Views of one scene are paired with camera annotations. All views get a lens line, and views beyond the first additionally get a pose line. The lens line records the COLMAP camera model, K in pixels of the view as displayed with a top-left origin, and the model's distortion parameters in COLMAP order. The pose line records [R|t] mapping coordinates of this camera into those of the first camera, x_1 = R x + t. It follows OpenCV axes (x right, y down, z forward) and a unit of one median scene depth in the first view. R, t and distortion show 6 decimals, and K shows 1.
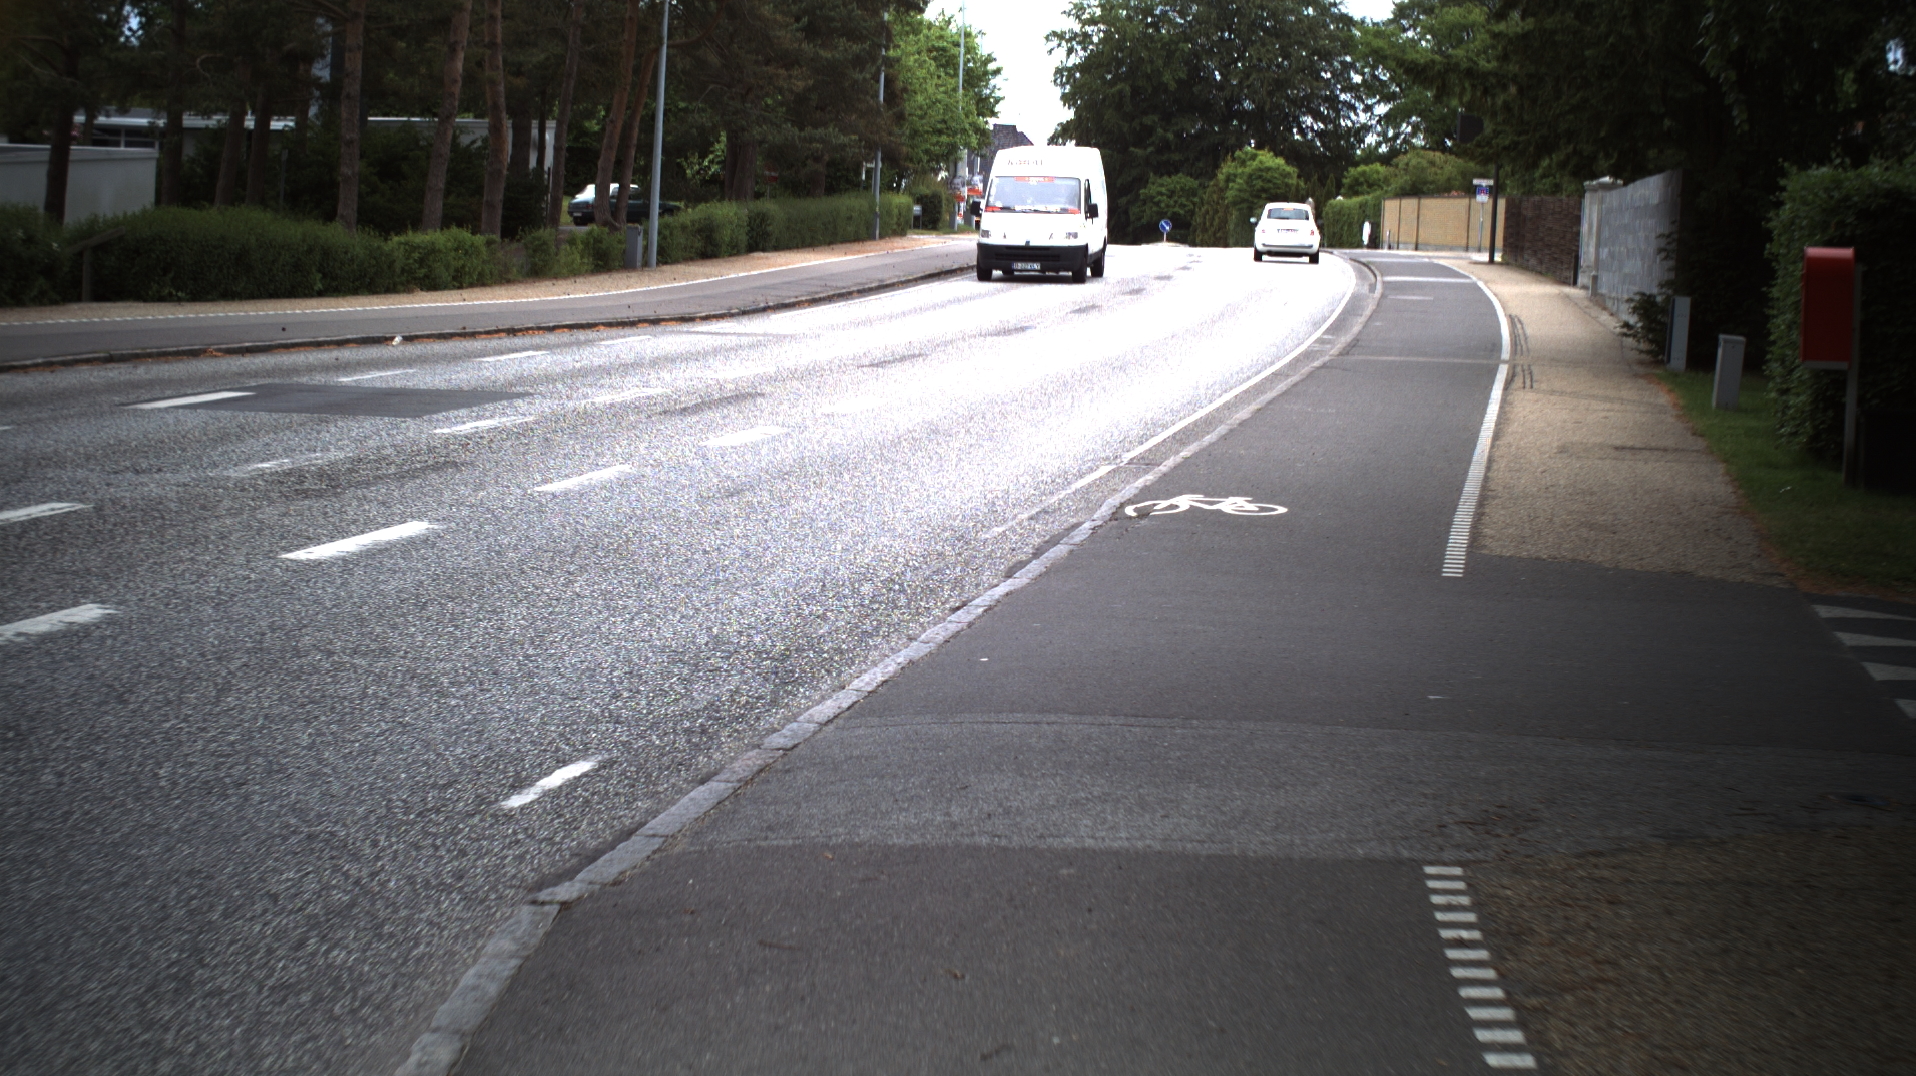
lens RADIAL K [[3440.6, 0, 958.0], [0, 3440.6, 538.0], [0, 0, 1]] dist [-0.302335, 0.403506]
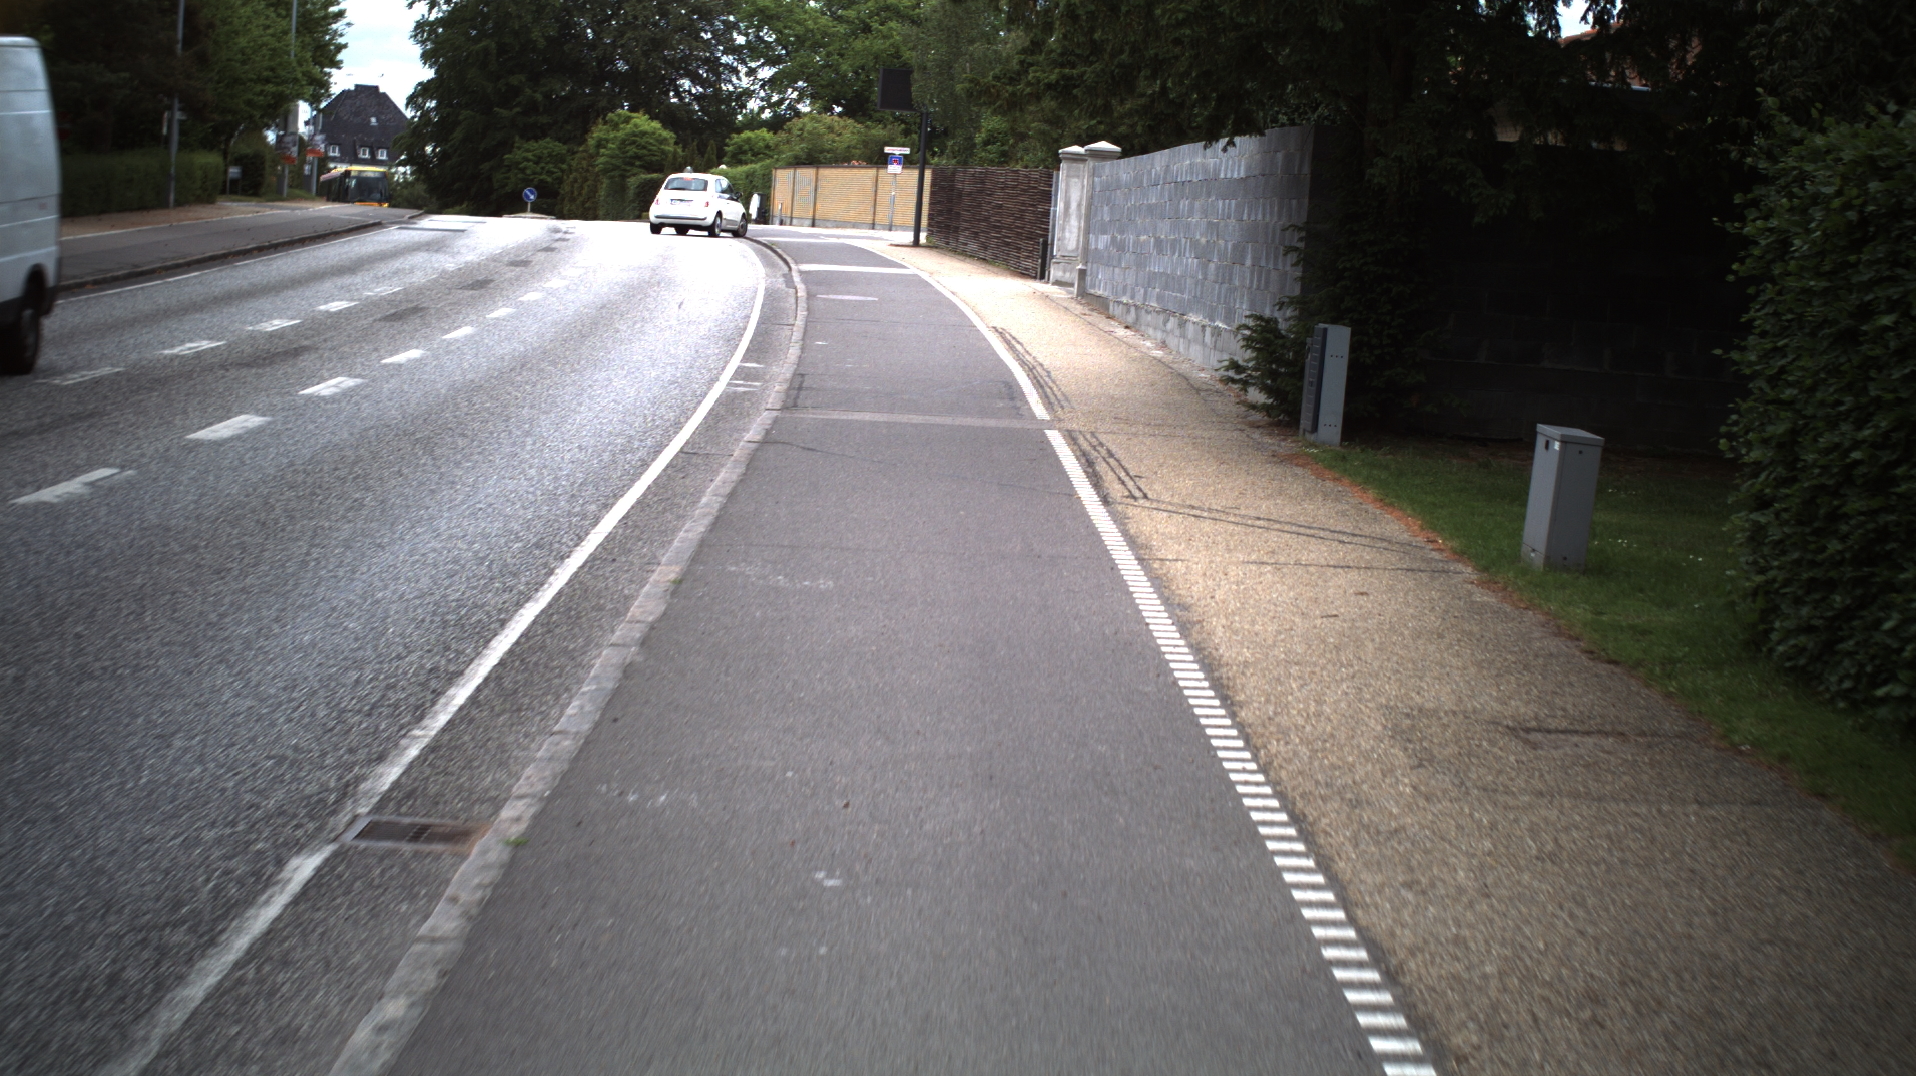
lens RADIAL K [[3440.6, 0, 958.0], [0, 3440.6, 538.0], [0, 0, 1]] dist [-0.302335, 0.403506]
pose [[0.982993, 0.006377, 0.183531, 0.017987], [-0.008011, 0.999935, 0.008163, -0.023331], [-0.183467, -0.009494, 0.982980, 0.248230]]
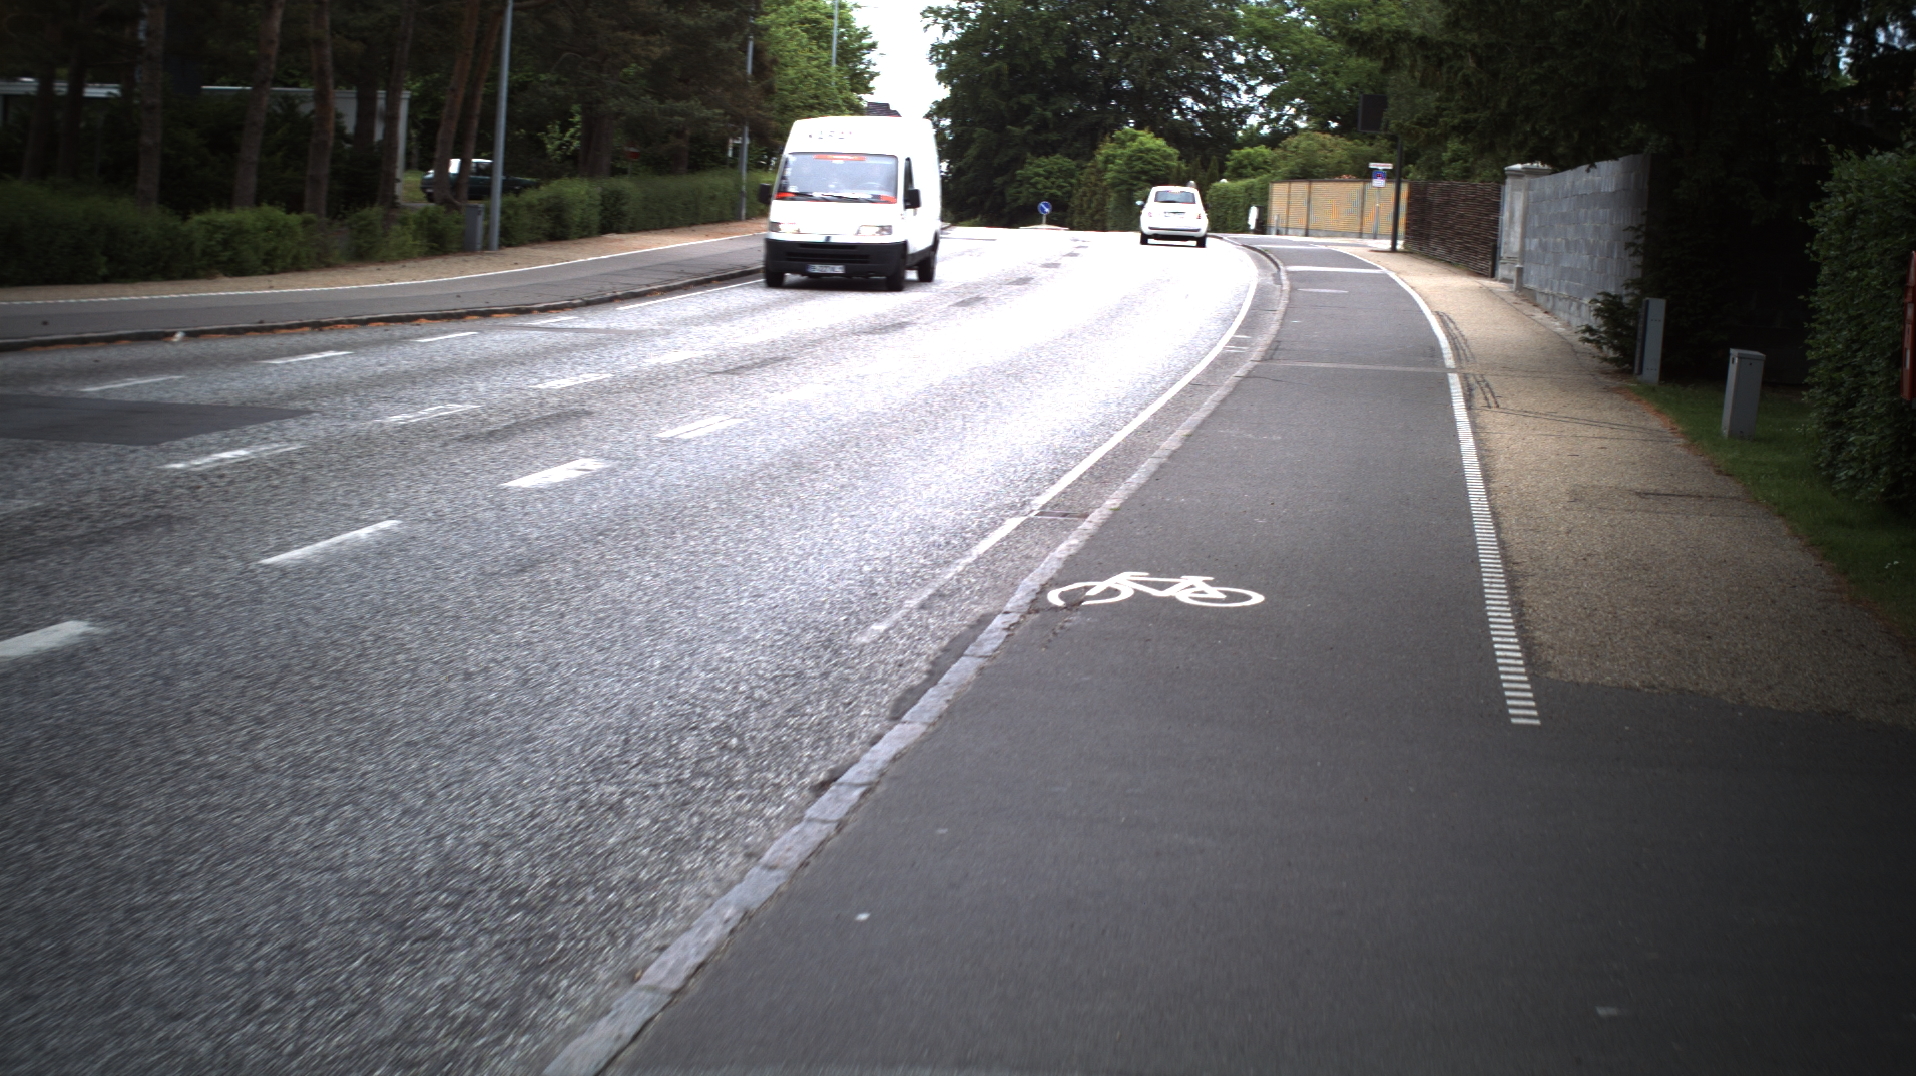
lens RADIAL K [[3440.6, 0, 958.0], [0, 3440.6, 538.0], [0, 0, 1]] dist [-0.302335, 0.403506]
pose [[0.999245, 0.007725, 0.038068, 0.000161], [-0.007949, 0.999952, 0.005737, -0.008235], [-0.038022, -0.006036, 0.999259, 0.083208]]
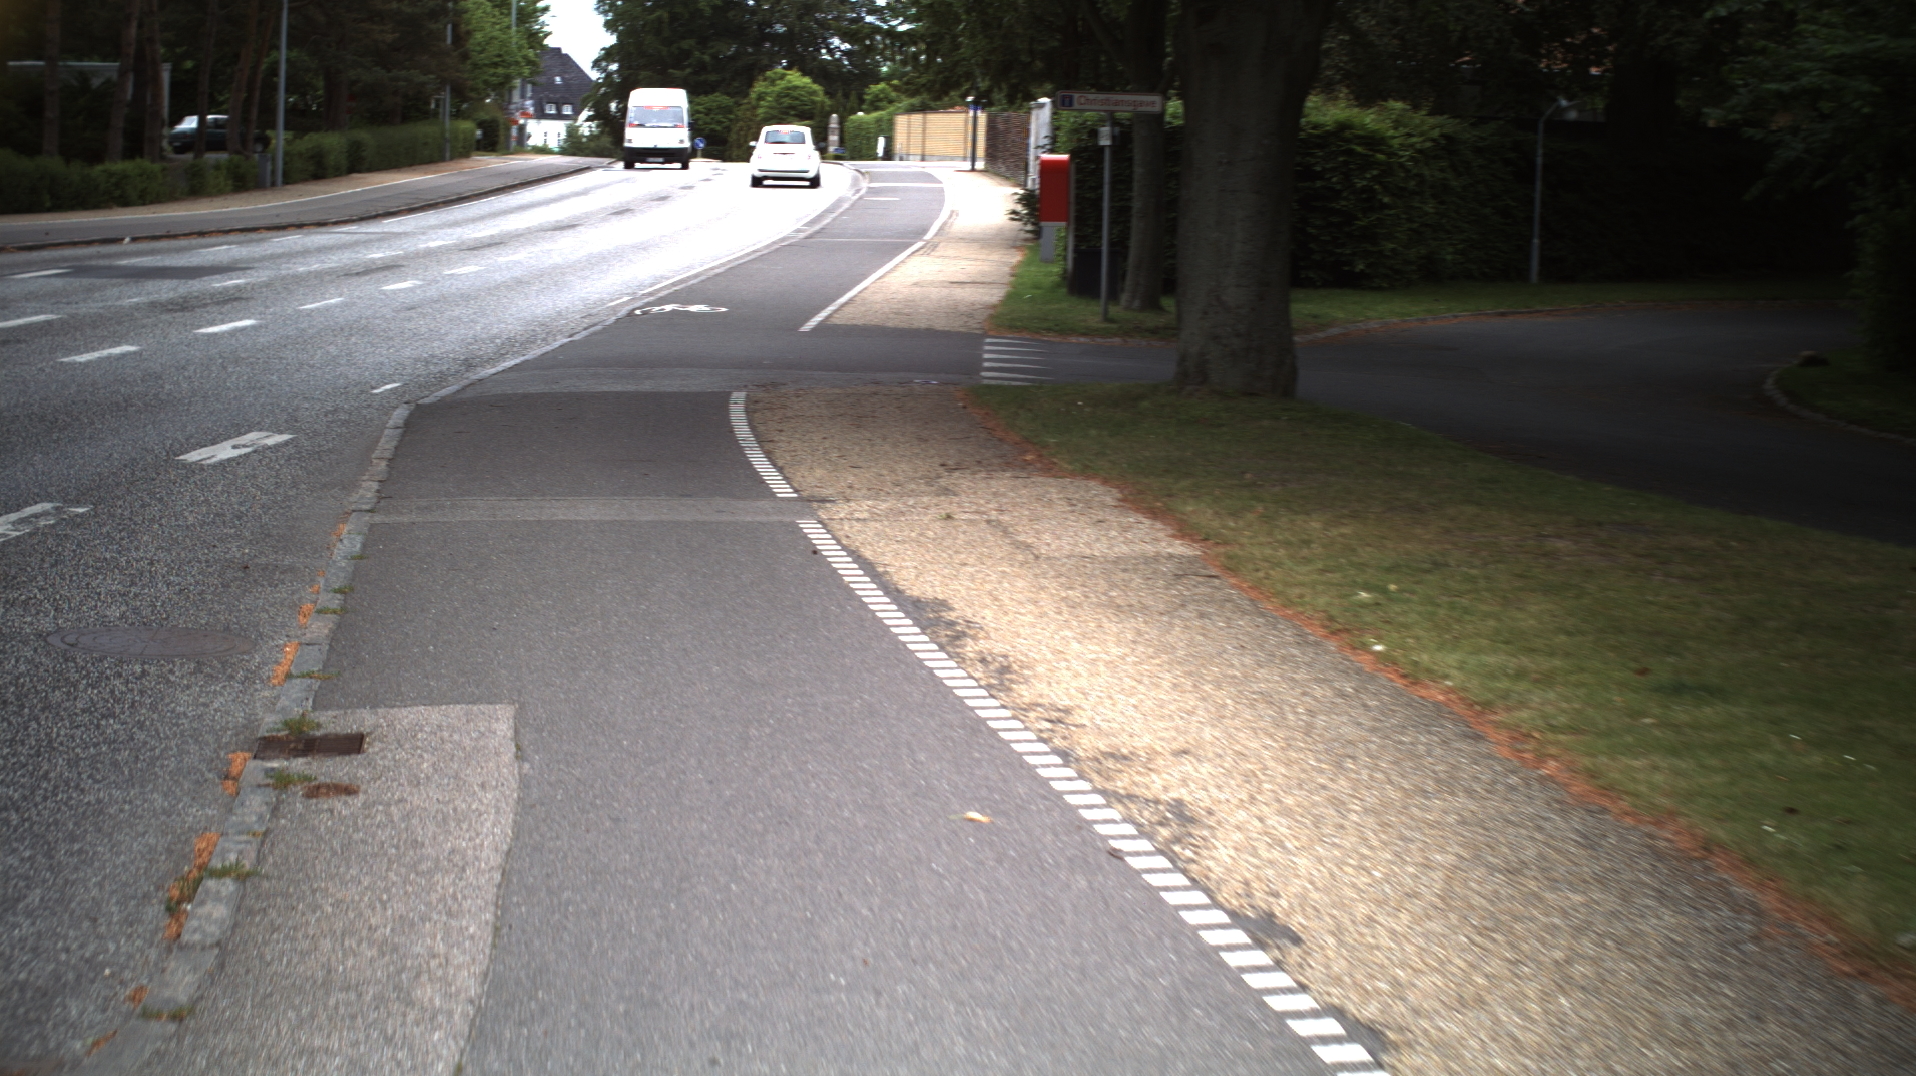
lens RADIAL K [[3440.6, 0, 958.0], [0, 3440.6, 538.0], [0, 0, 1]] dist [-0.302335, 0.403506]
pose [[0.991314, -0.026800, 0.128754, -0.005438], [0.023615, 0.999378, 0.026198, 0.021545], [-0.129376, -0.022930, 0.991330, -0.251155]]
